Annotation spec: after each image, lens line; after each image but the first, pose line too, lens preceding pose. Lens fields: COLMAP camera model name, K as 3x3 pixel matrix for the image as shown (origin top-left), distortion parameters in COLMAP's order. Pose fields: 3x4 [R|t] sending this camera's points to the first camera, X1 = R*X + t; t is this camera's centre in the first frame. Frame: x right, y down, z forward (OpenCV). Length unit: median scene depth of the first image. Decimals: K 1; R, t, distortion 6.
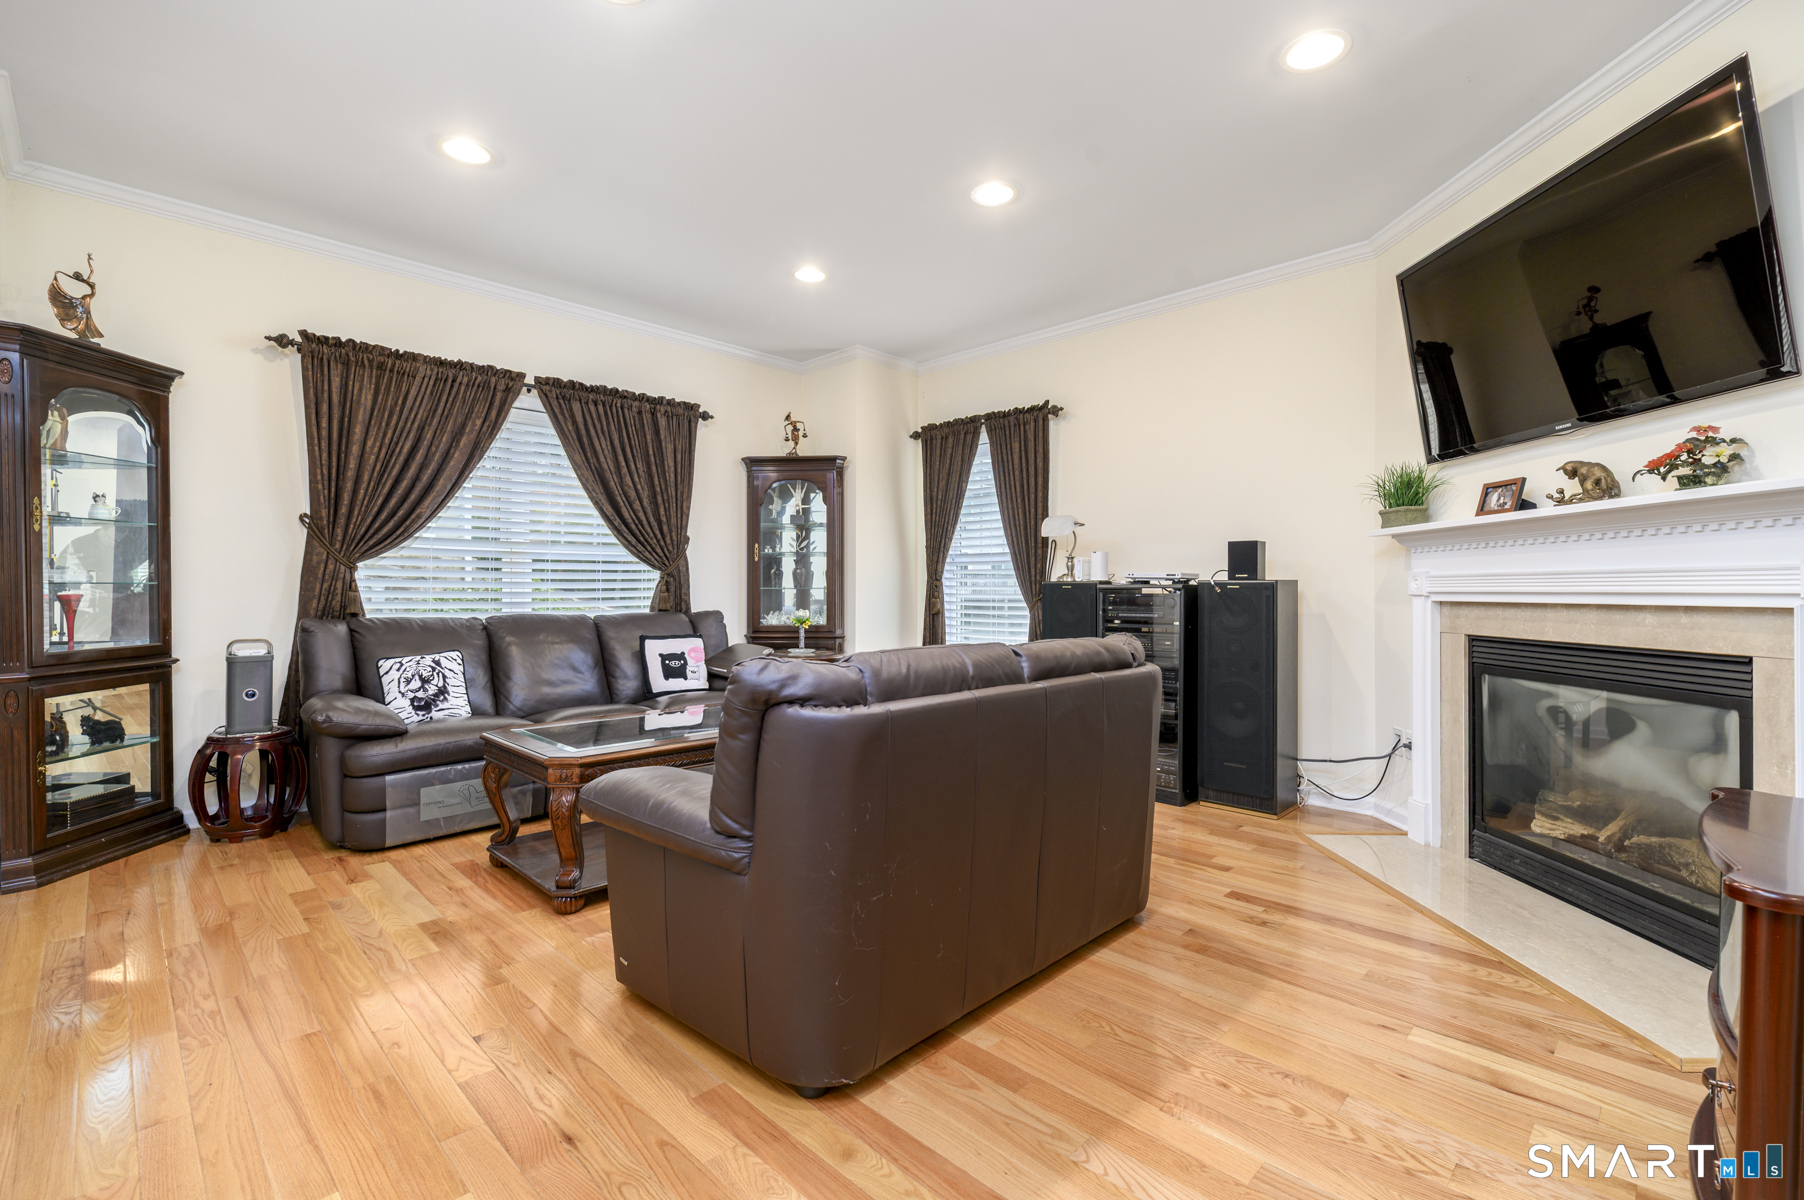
lens RADIAL K [[793.3, 0, 897.5], [0, 793.3, 590.4], [0, 0, 1]] dist [-0.003605, -0.001018]
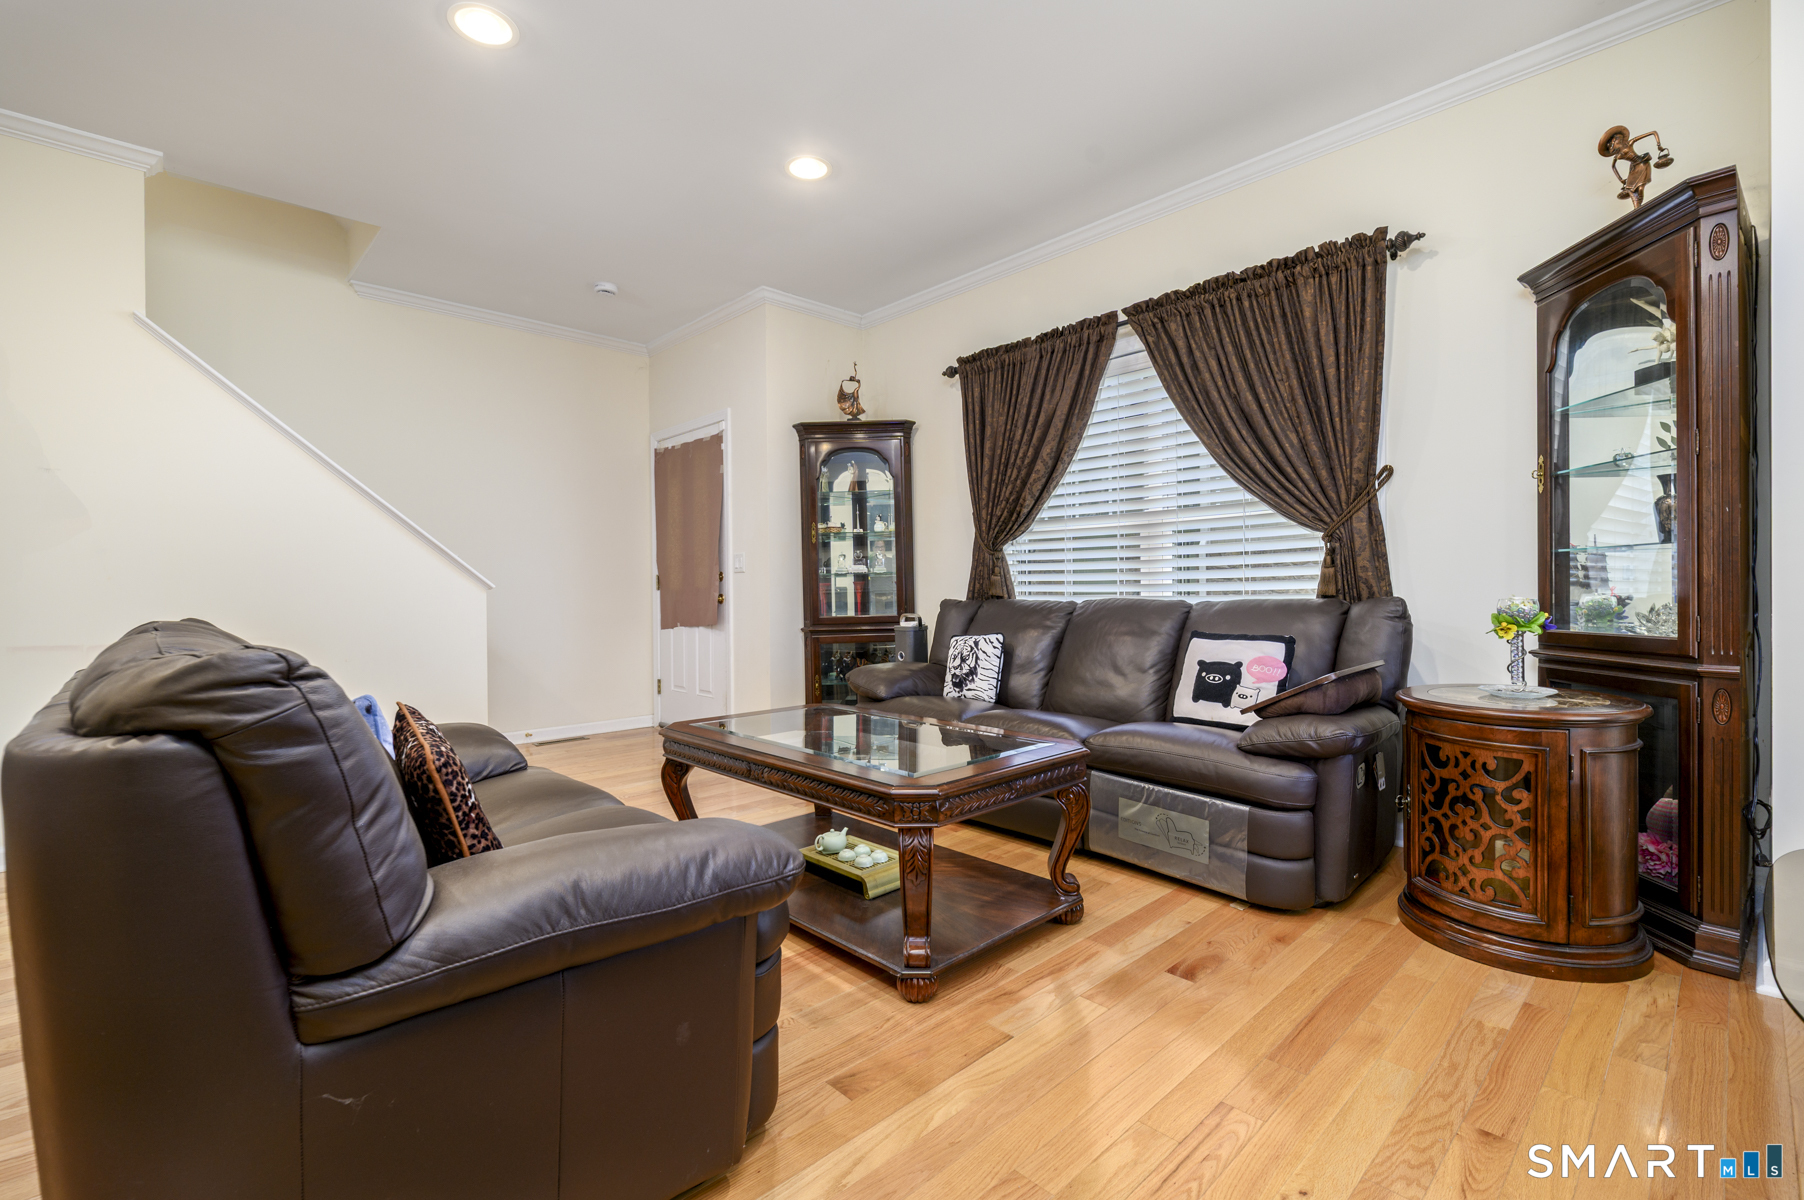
lens RADIAL K [[793.3, 0, 897.5], [0, 793.3, 590.4], [0, 0, 1]] dist [-0.003605, -0.001018]
pose [[-0.035912, -0.002388, -0.999352, 0.386110], [0.013307, 0.999907, -0.002867, 0.021441], [0.999266, -0.013401, -0.035877, 0.819254]]
